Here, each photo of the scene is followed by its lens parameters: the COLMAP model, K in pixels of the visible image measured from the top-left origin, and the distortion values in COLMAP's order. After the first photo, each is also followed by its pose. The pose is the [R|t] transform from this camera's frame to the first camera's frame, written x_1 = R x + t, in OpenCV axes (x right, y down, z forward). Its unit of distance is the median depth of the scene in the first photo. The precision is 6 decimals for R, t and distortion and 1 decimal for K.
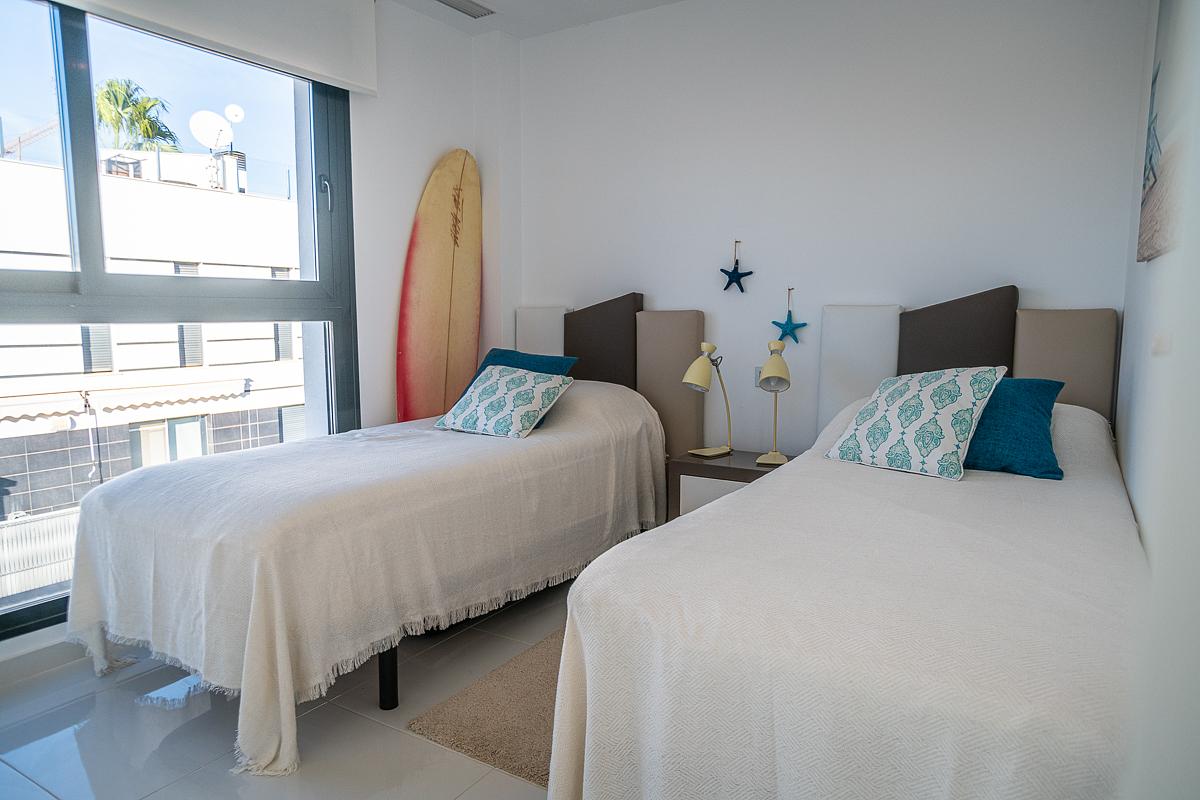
lens RADIAL K [[768.1, 0, 601.6], [0, 768.1, 392.2], [0, 0, 1]] dist [-0.004490, -0.000159]
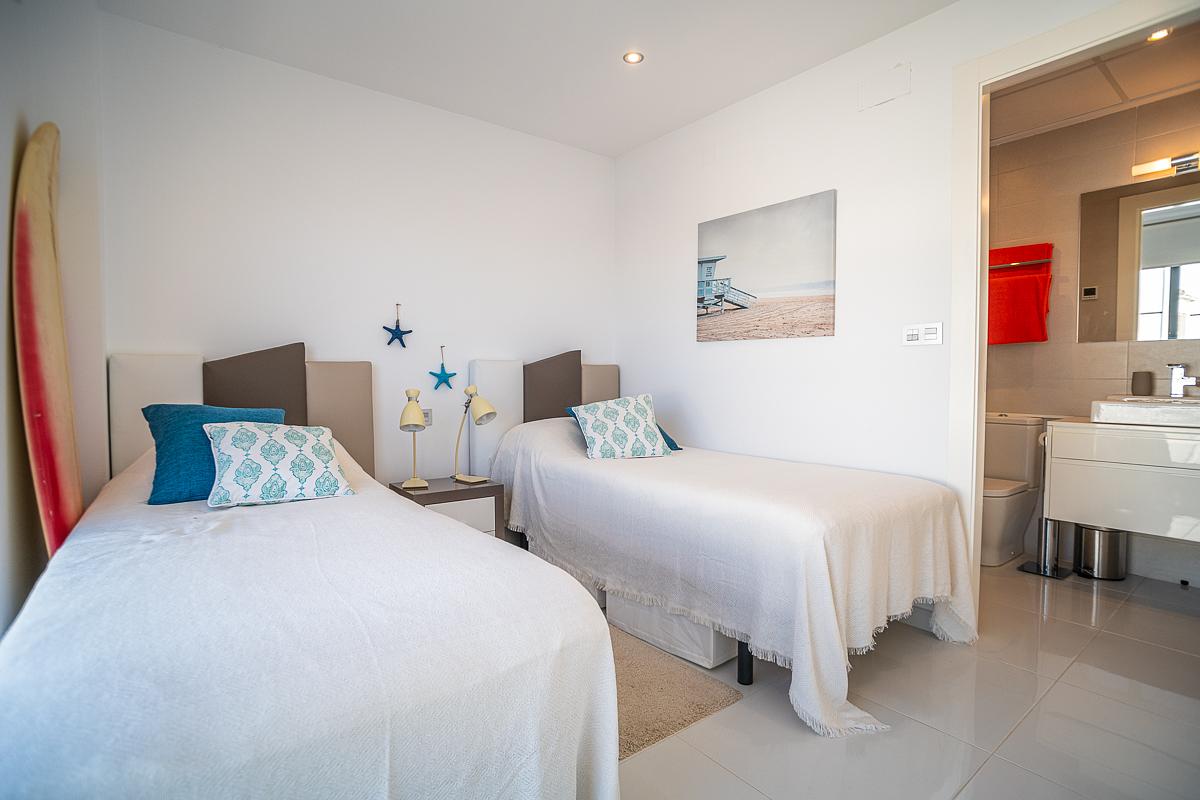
lens RADIAL K [[576.4, 0, 597.8], [0, 576.4, 405.8], [0, 0, 1]] dist [-0.044880, 0.016436]
pose [[0.373010, -0.047480, 0.926612, -0.585514], [0.091893, 0.995670, 0.014027, -0.026673], [-0.923265, 0.079917, 0.375758, 0.428763]]
